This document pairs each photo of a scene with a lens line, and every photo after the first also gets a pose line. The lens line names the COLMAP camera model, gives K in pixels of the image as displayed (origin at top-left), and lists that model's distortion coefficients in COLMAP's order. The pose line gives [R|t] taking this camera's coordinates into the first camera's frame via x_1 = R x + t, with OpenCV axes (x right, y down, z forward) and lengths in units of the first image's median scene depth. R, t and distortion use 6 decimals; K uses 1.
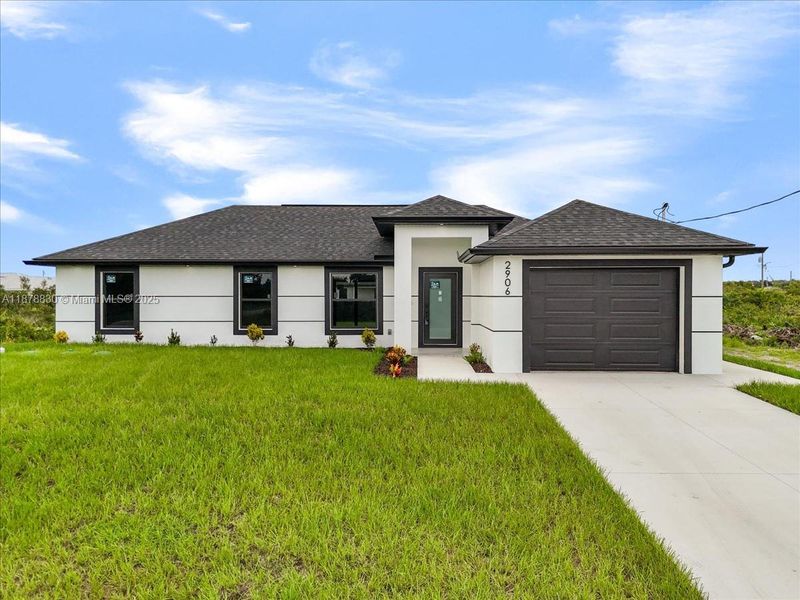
lens RADIAL K [[550.8, 0, 400.0], [0, 550.8, 300.0], [0, 0, 1]] dist [0.072412, -0.000131]
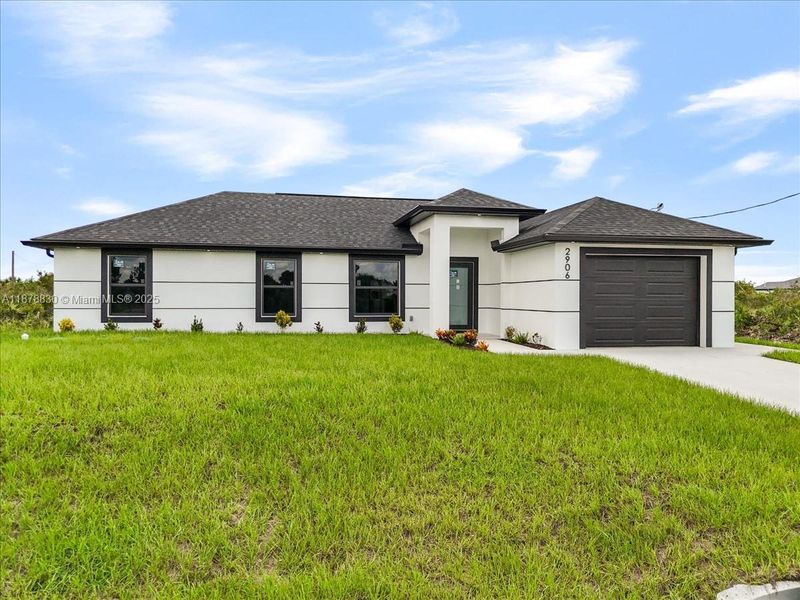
lens RADIAL K [[550.8, 0, 400.0], [0, 550.8, 300.0], [0, 0, 1]] dist [0.072412, -0.000131]
pose [[0.978037, 0.002673, 0.208412, -0.260229], [-0.001831, 0.999989, -0.004236, 0.027900], [-0.208421, 0.003762, 0.978032, -0.009937]]
